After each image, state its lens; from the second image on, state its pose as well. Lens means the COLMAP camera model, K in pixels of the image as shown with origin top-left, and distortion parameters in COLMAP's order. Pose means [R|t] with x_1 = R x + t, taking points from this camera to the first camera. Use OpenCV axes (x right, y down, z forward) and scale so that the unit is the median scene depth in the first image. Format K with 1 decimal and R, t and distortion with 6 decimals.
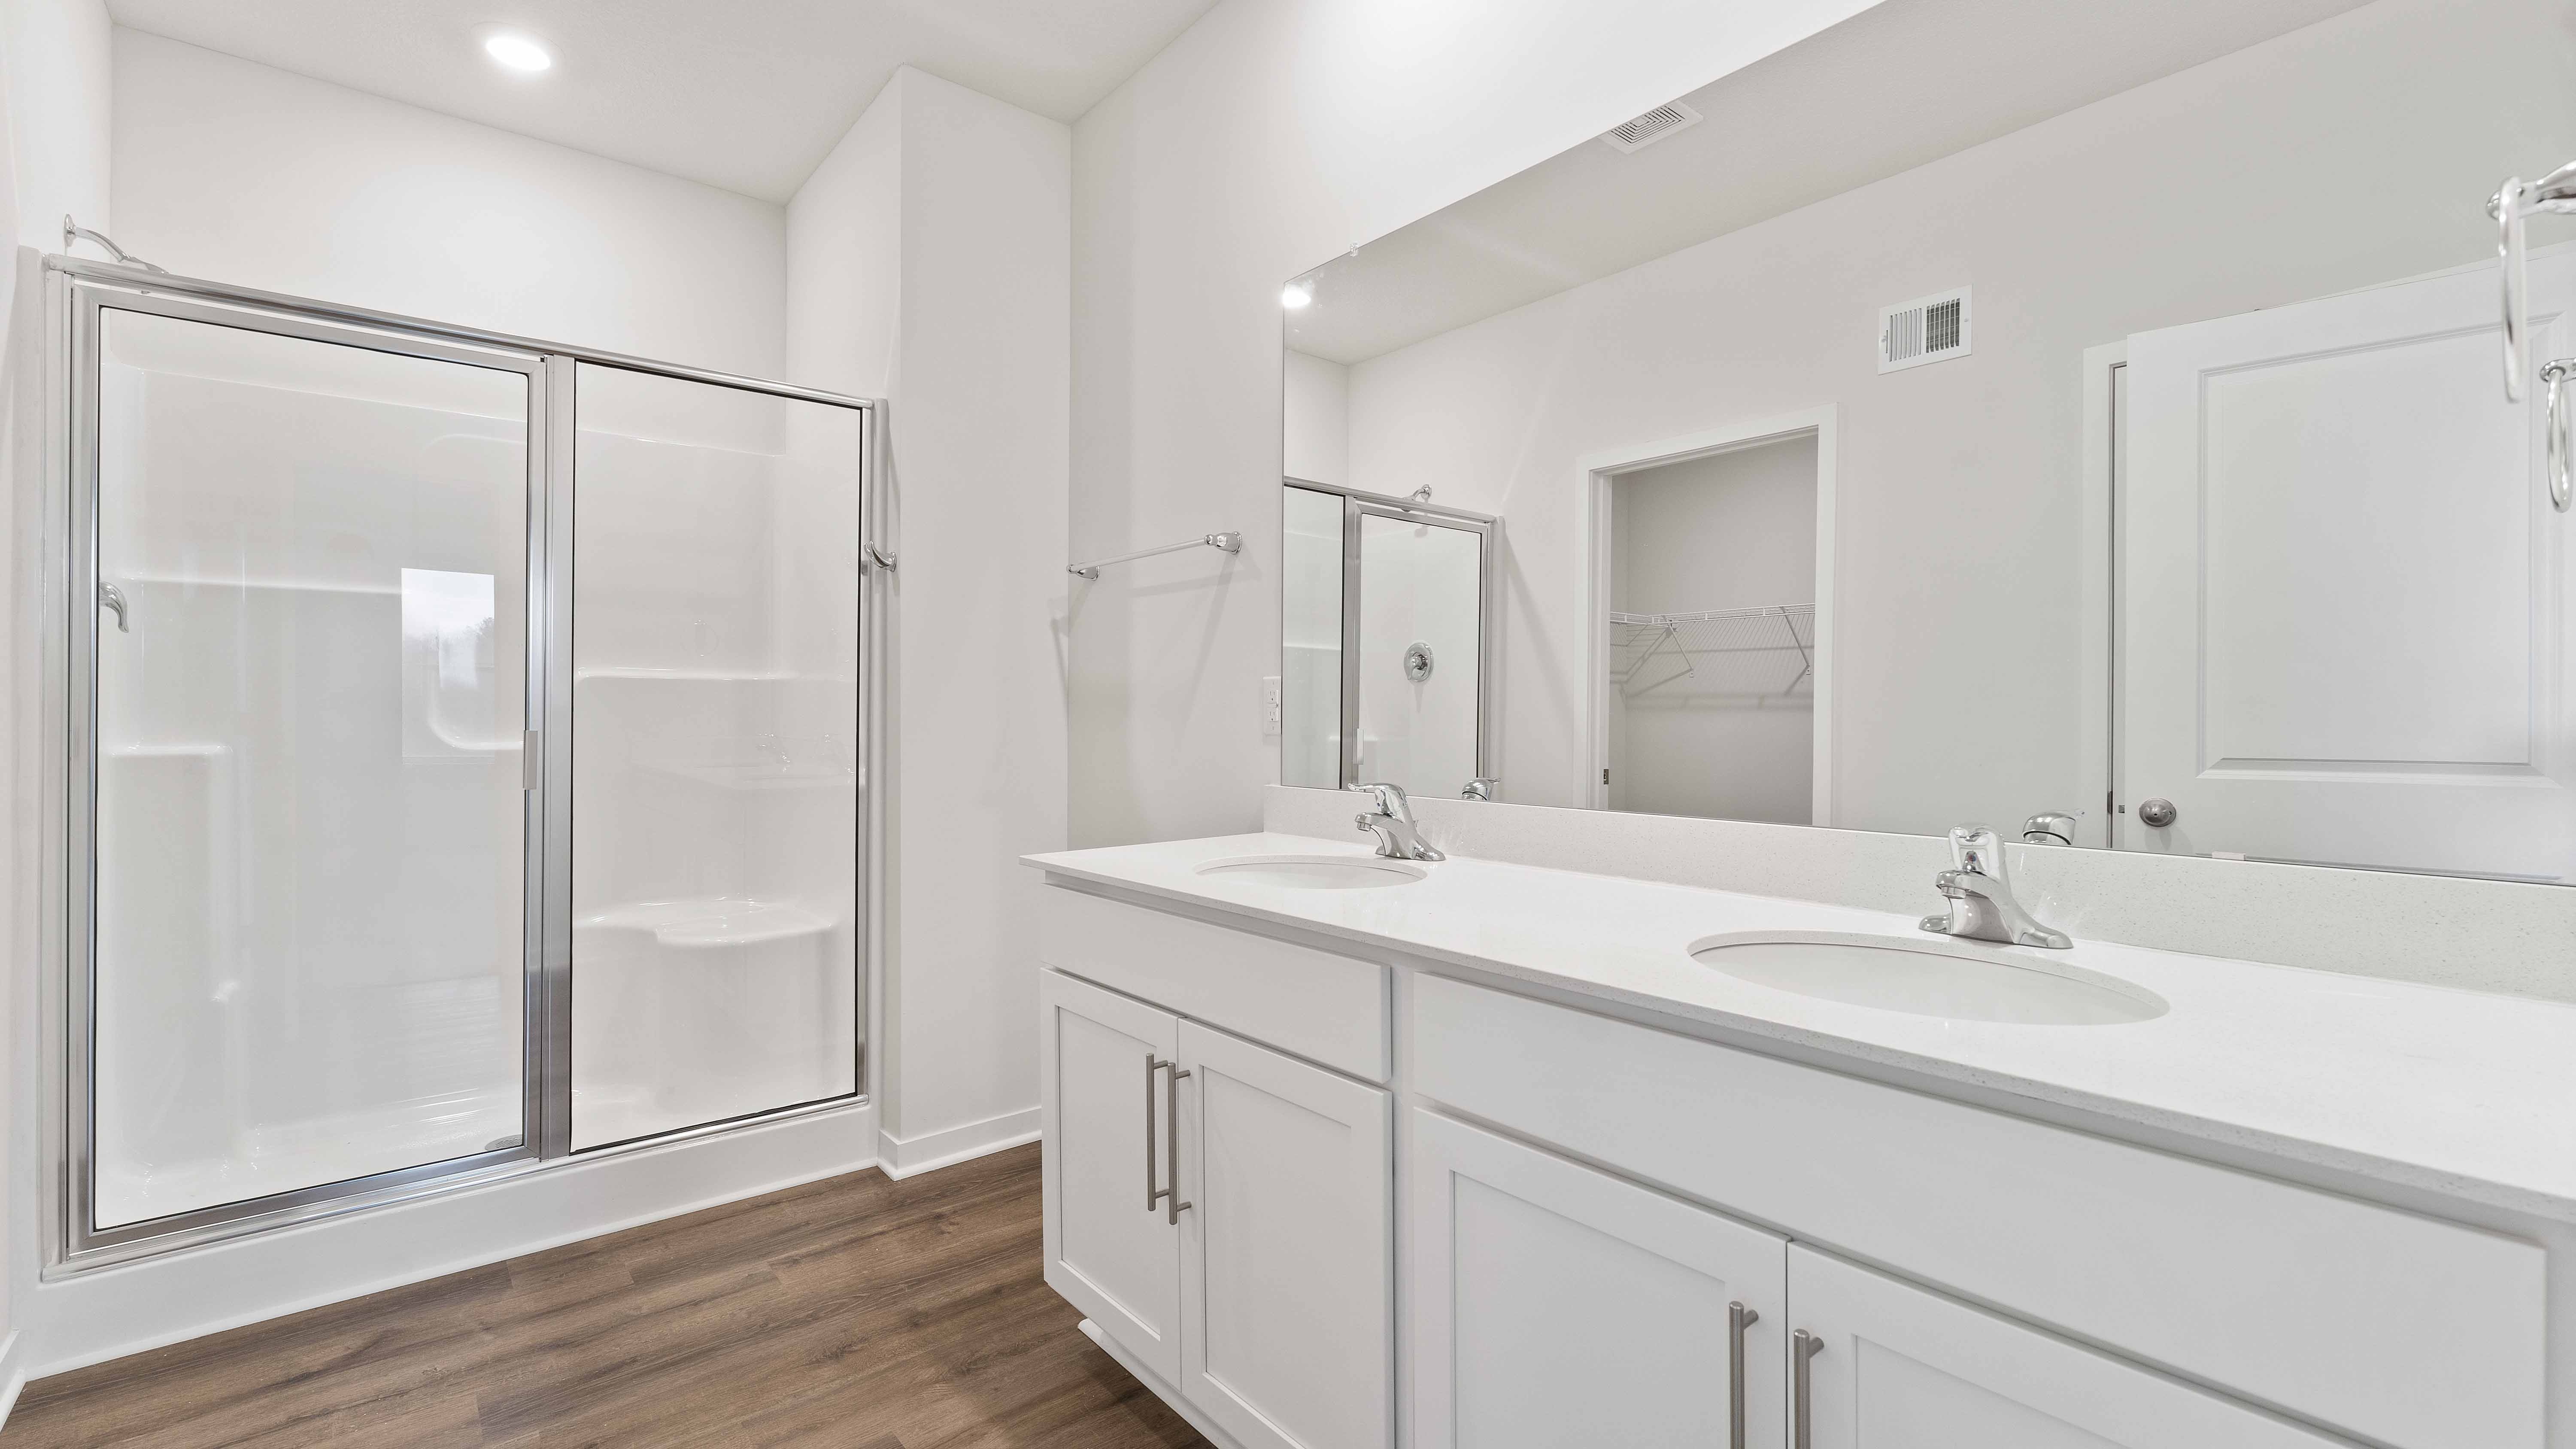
lens RADIAL K [[1082.5, 0, 1288.0], [0, 1082.5, 724.5], [0, 0, 1]] dist [-0.004025, -0.000430]
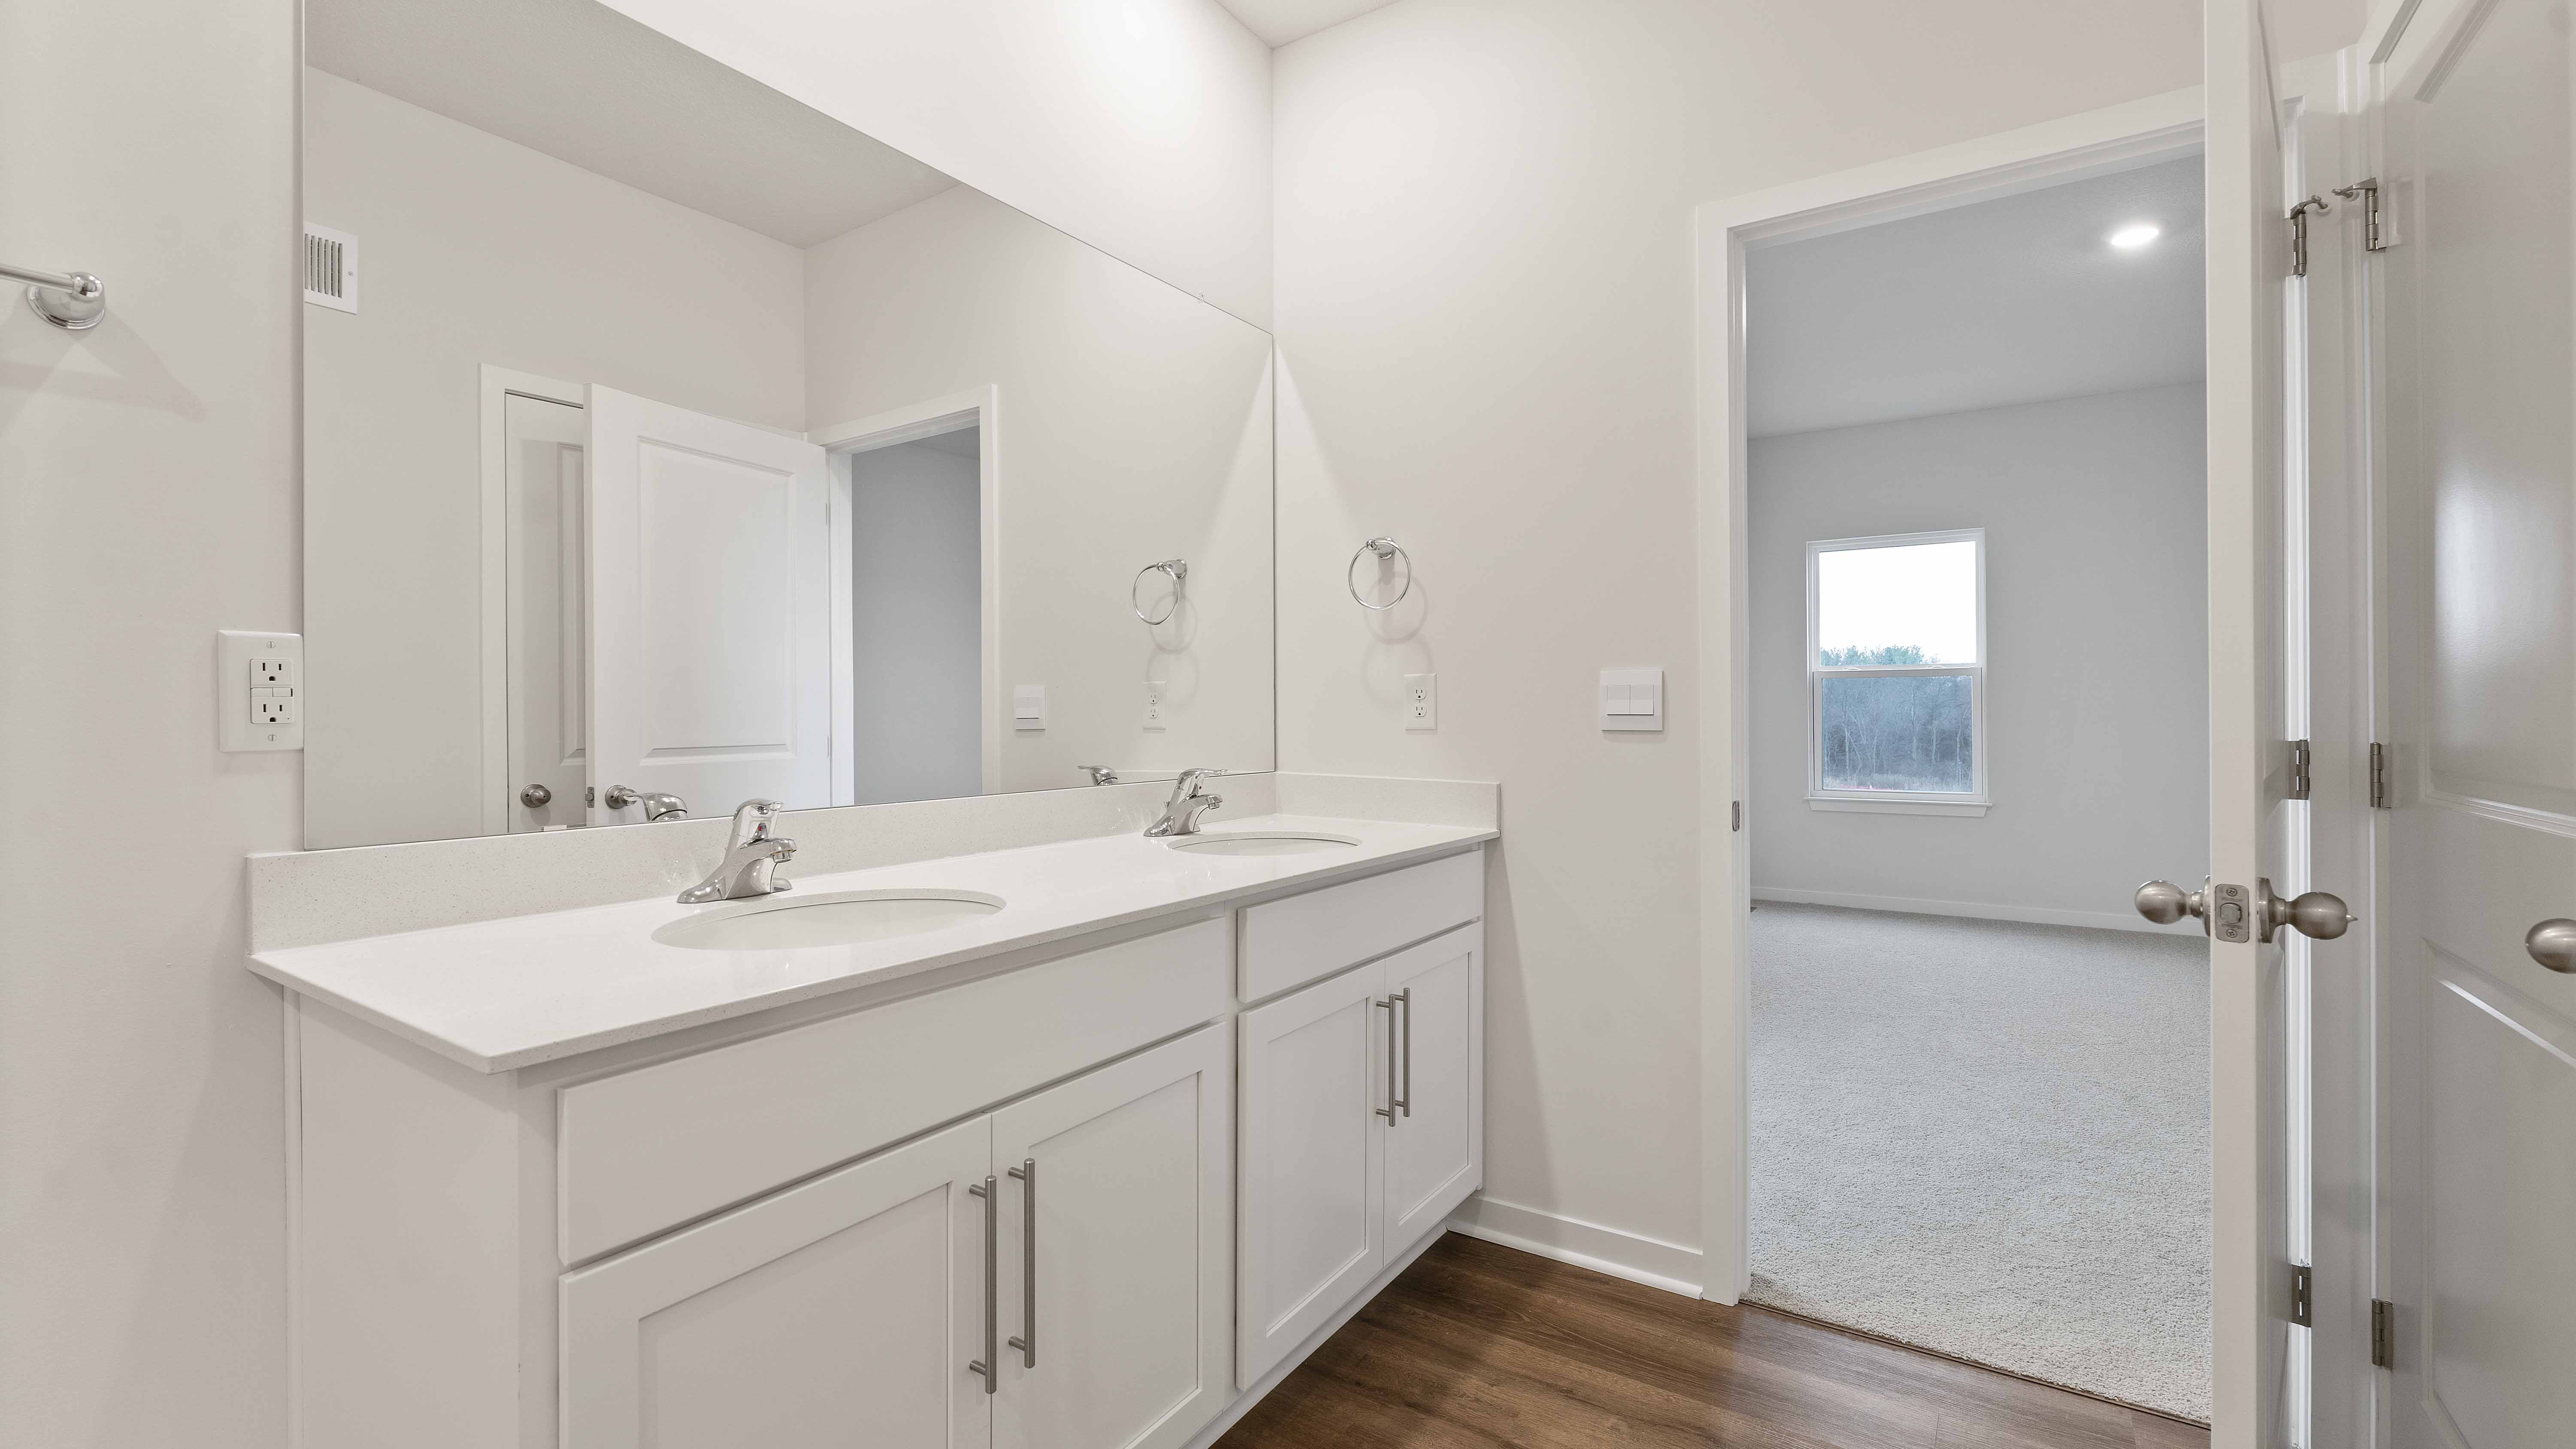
lens RADIAL K [[1040.5, 0, 1286.6], [0, 1040.5, 719.1], [0, 0, 1]] dist [-0.001047, -0.000275]
pose [[-0.288019, 0.001529, 0.957624, -0.518856], [0.009829, 0.999951, 0.001359, 0.001900], [-0.957574, 0.009803, -0.288020, 0.628694]]
